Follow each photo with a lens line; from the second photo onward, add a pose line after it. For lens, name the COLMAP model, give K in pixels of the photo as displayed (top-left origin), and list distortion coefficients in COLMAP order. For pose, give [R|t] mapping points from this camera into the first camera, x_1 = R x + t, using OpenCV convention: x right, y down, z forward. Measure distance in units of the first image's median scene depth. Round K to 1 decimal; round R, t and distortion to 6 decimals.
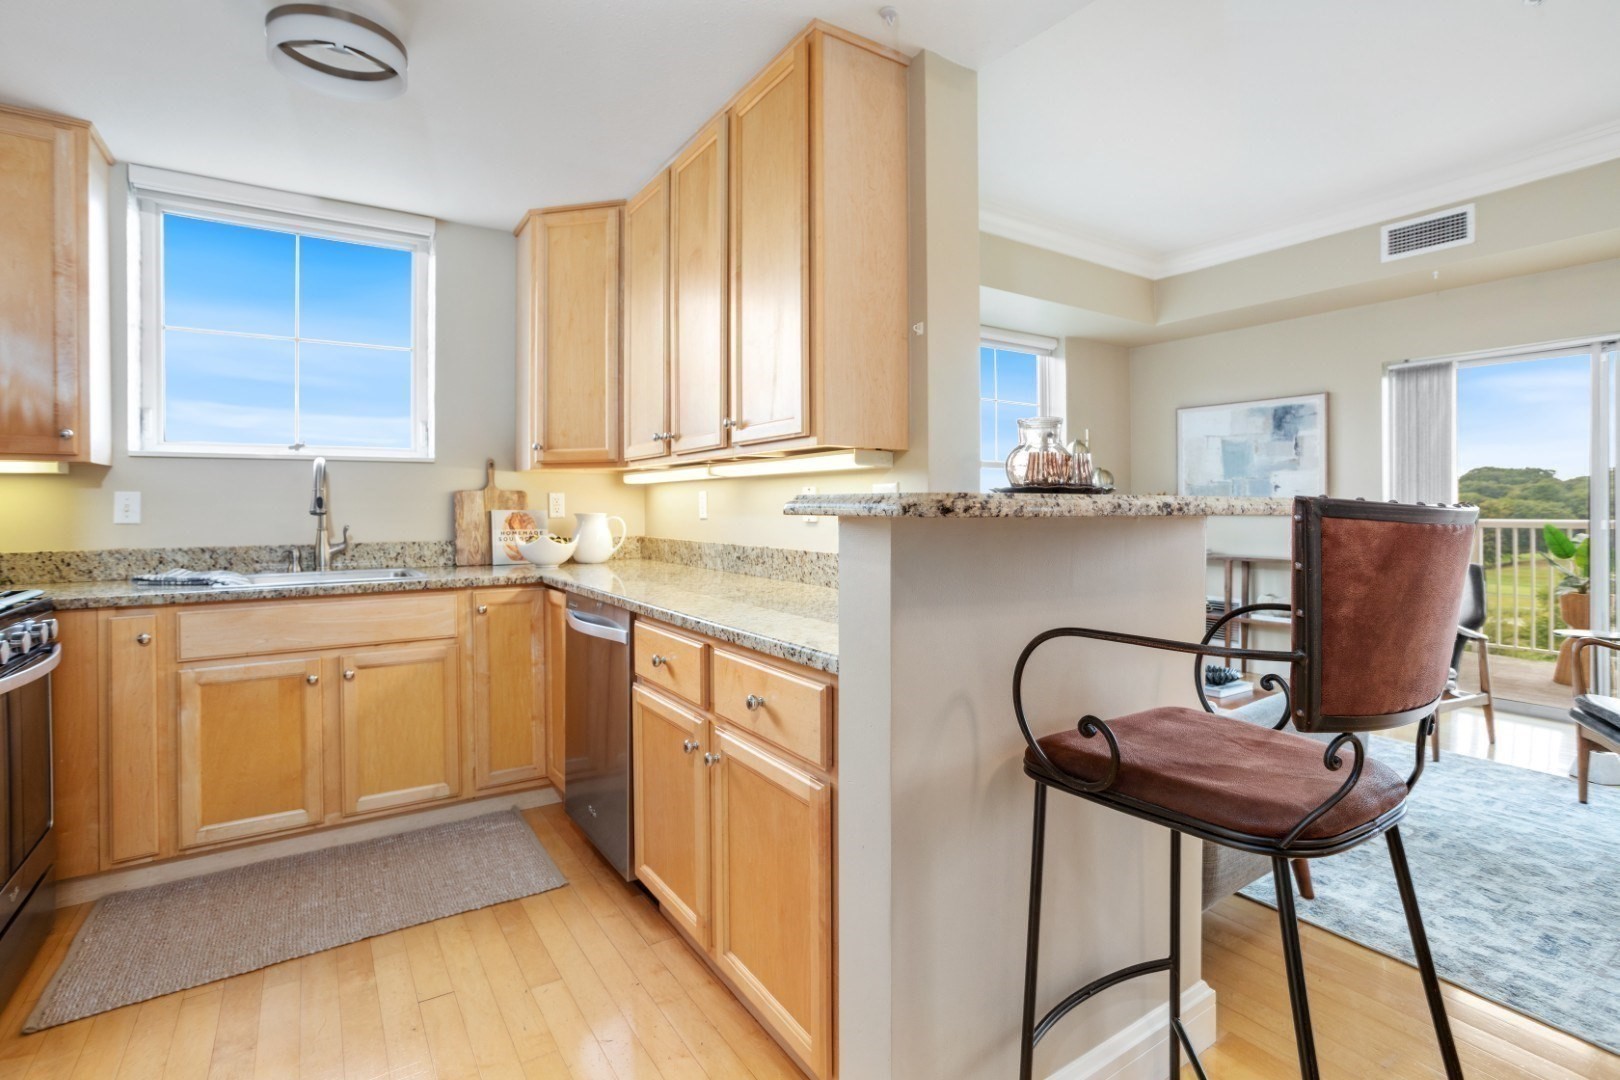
lens RADIAL K [[784.4, 0, 816.5], [0, 784.4, 506.9], [0, 0, 1]] dist [-0.050357, 0.031695]
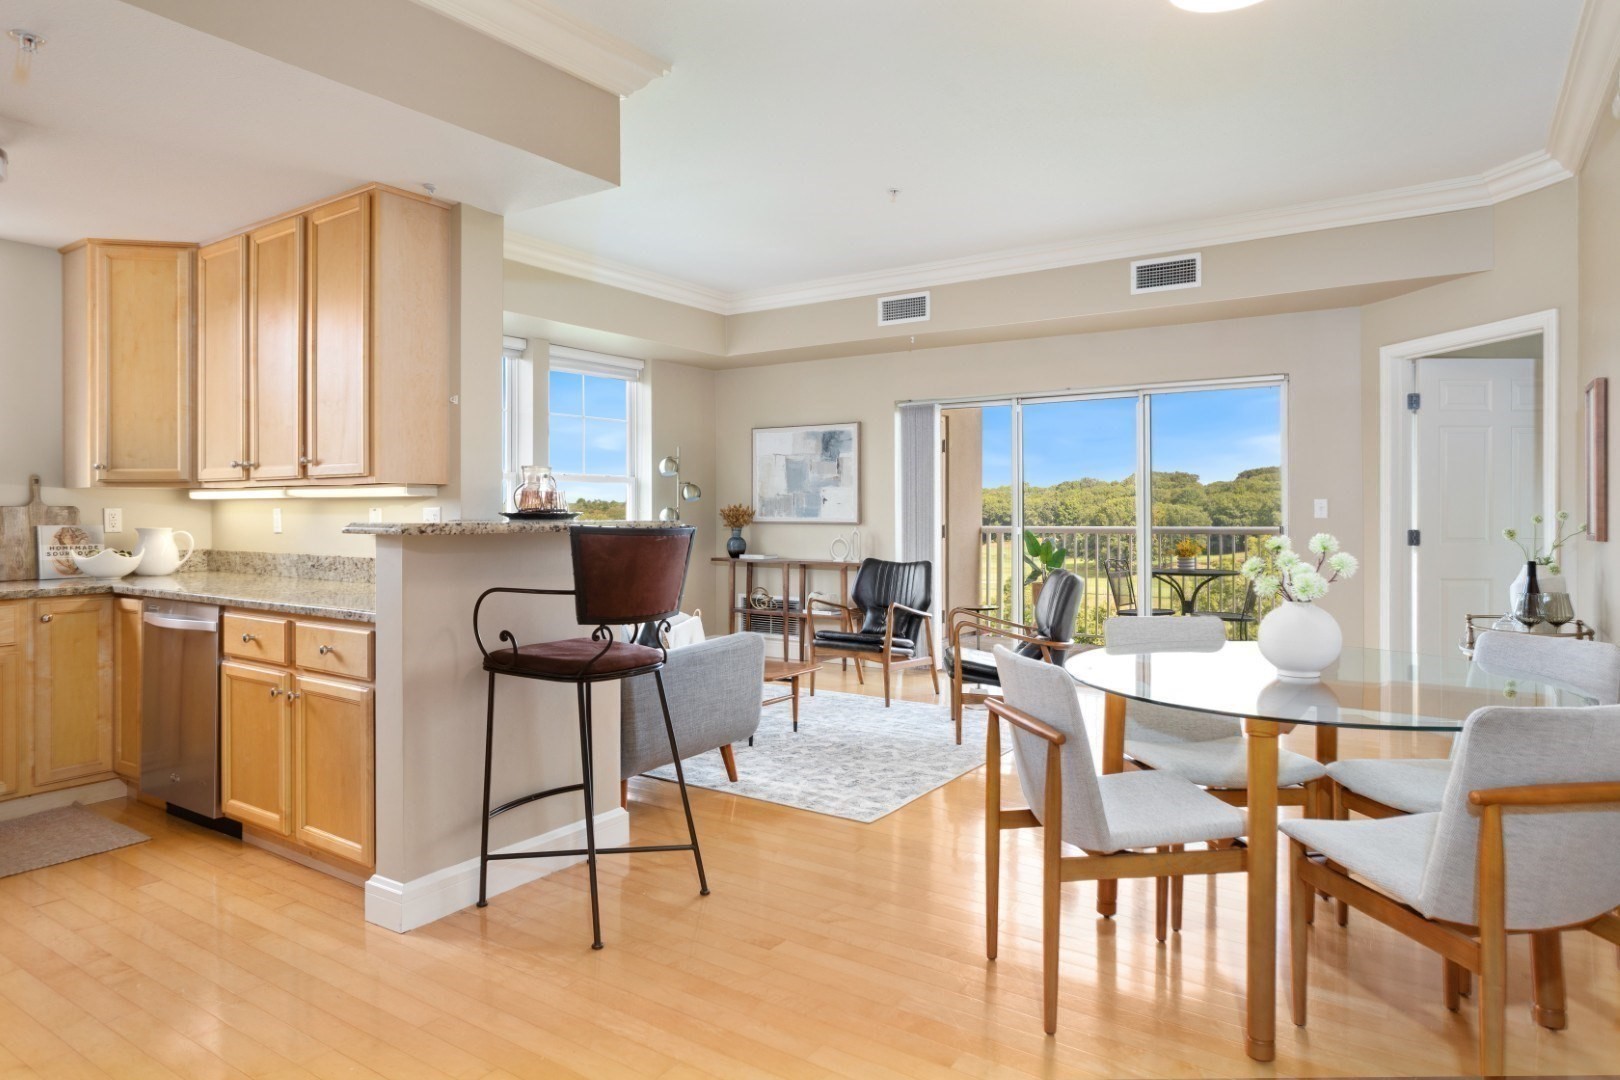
lens RADIAL K [[972.2, 0, 822.6], [0, 972.2, 502.7], [0, 0, 1]] dist [-0.044580, 0.048941]
pose [[0.924999, 0.003044, 0.379958, 0.061266], [0.000044, 0.999967, -0.008119, -0.018947], [-0.379970, 0.007526, 0.924968, -0.661388]]
